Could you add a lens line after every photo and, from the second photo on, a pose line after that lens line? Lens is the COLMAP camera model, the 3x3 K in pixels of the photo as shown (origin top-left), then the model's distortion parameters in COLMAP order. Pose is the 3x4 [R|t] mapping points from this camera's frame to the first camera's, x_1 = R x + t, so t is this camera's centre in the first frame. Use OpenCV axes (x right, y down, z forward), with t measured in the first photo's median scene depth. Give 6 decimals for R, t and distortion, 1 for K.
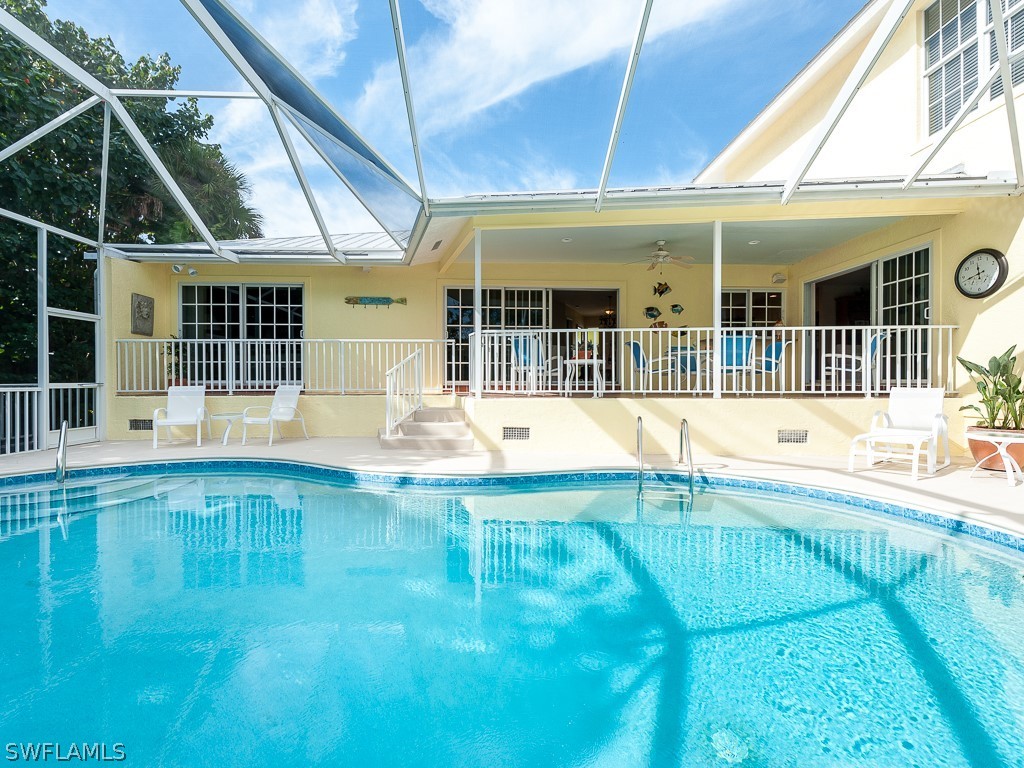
lens RADIAL K [[467.6, 0, 516.1], [0, 467.6, 382.1], [0, 0, 1]] dist [0.028634, -0.010812]
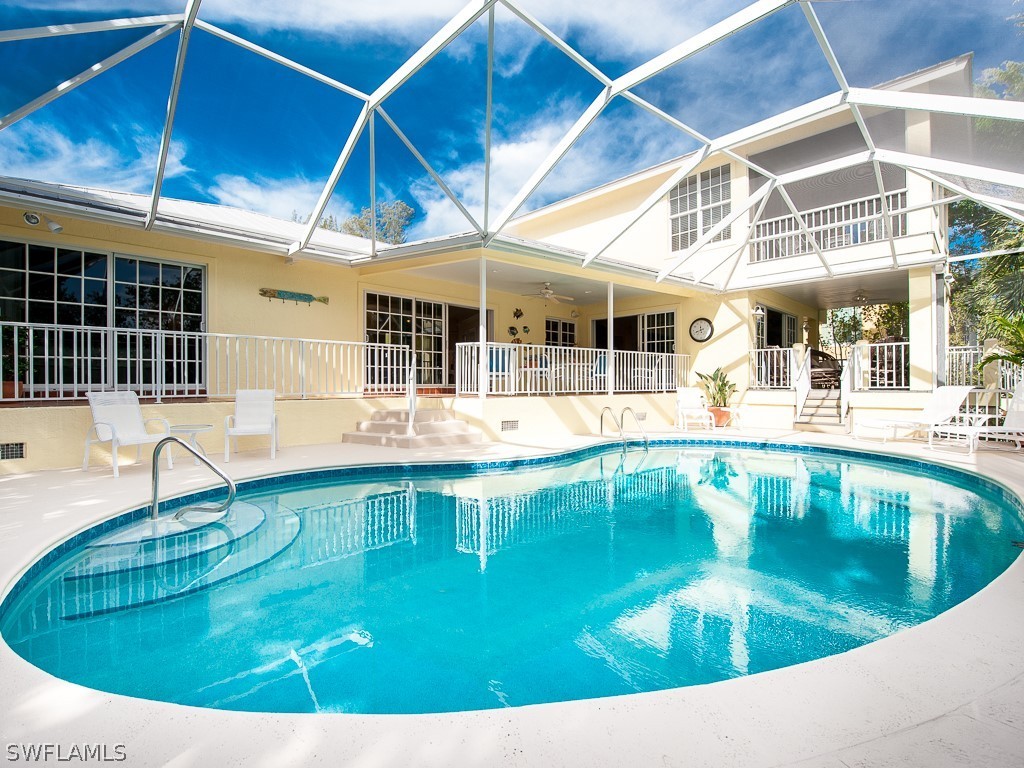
lens RADIAL K [[467.6, 0, 516.1], [0, 467.6, 382.1], [0, 0, 1]] dist [0.028634, -0.010812]
pose [[0.743908, 0.001036, 0.668281, -0.599350], [0.003052, 0.999983, -0.004947, -0.001051], [-0.668275, 0.005720, 0.743892, 0.033625]]
